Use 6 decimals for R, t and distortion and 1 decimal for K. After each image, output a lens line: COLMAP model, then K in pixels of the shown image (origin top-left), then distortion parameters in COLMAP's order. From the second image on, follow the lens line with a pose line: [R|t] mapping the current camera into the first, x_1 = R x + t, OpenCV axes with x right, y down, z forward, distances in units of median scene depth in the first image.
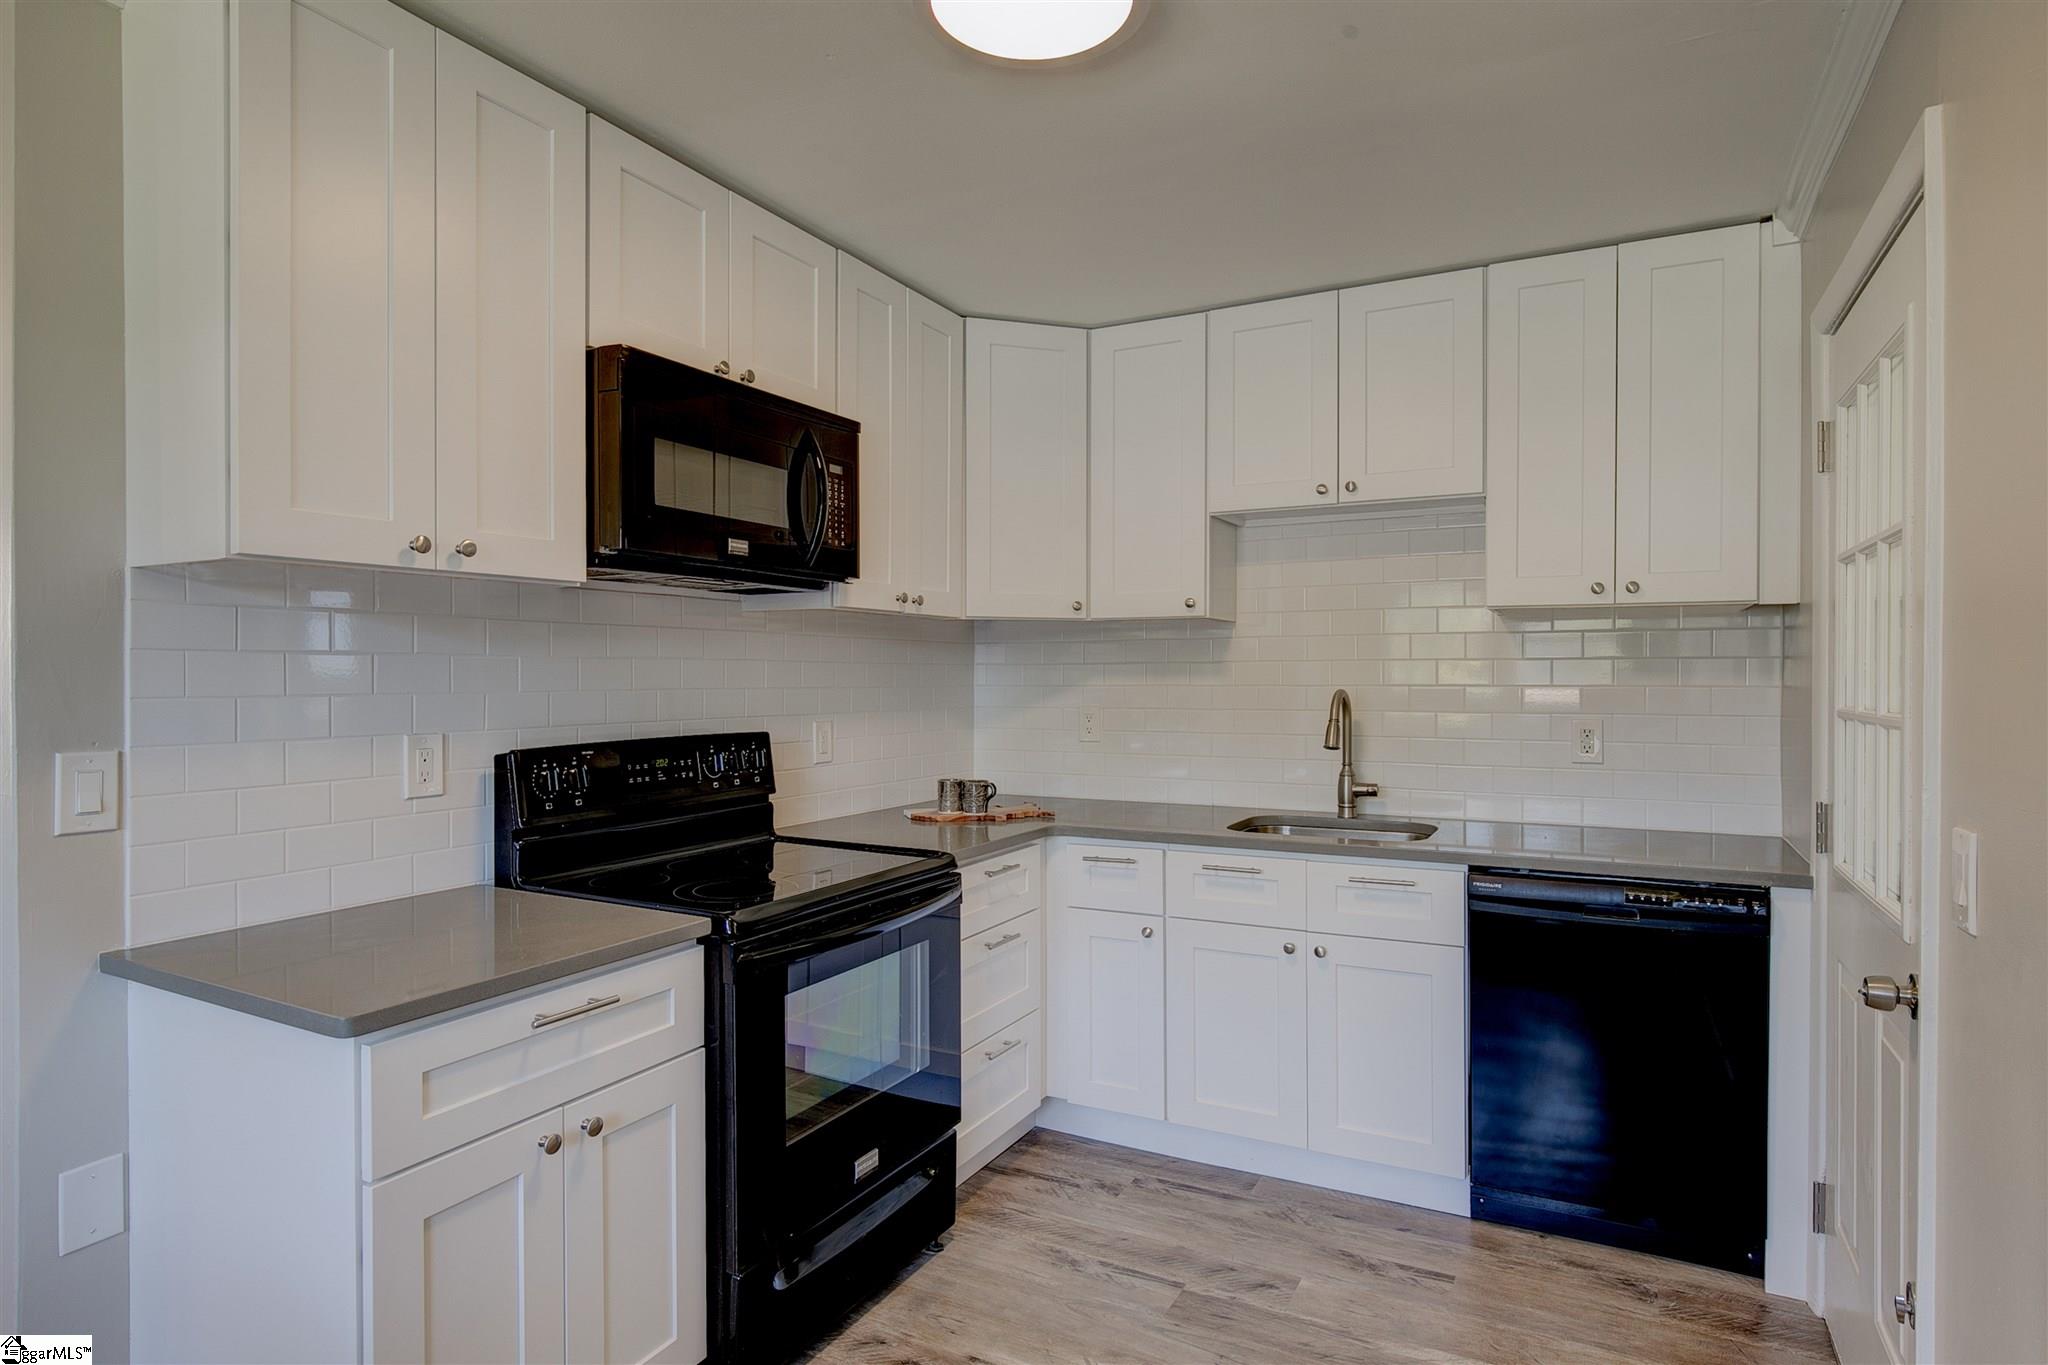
lens RADIAL K [[1127.2, 0, 1024.0], [0, 1127.2, 682.5], [0, 0, 1]] dist [-0.019912, 0.000474]
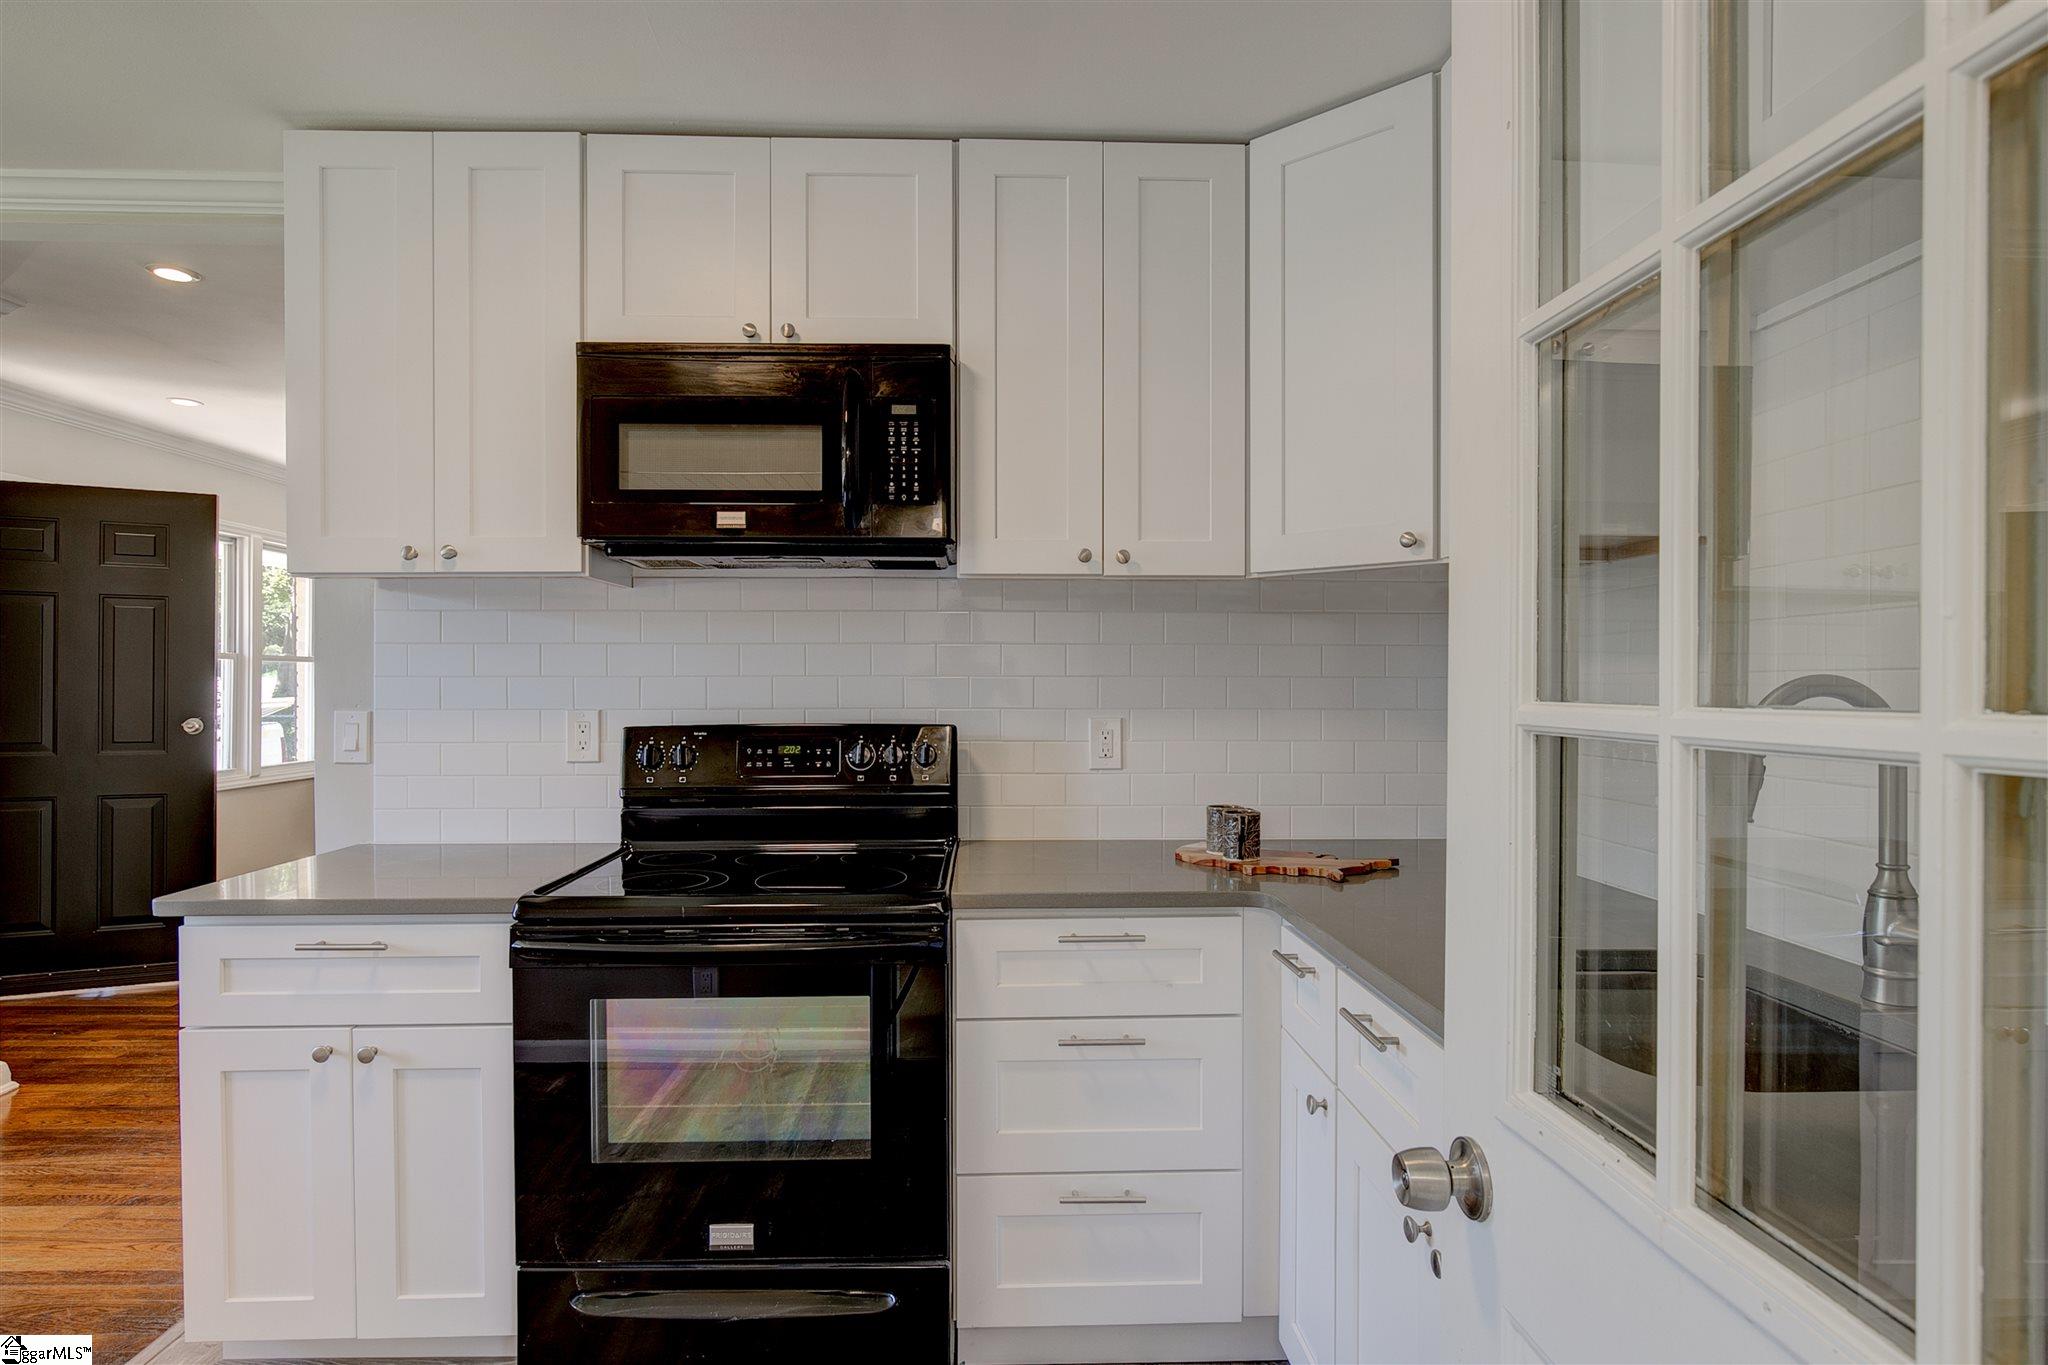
lens RADIAL K [[1127.2, 0, 1024.0], [0, 1127.2, 682.5], [0, 0, 1]] dist [-0.019912, 0.000474]
pose [[0.488273, 0.004595, -0.872679, 0.641074], [-0.005916, 0.999981, 0.001955, 0.010557], [0.872671, 0.004209, 0.488291, 0.716065]]
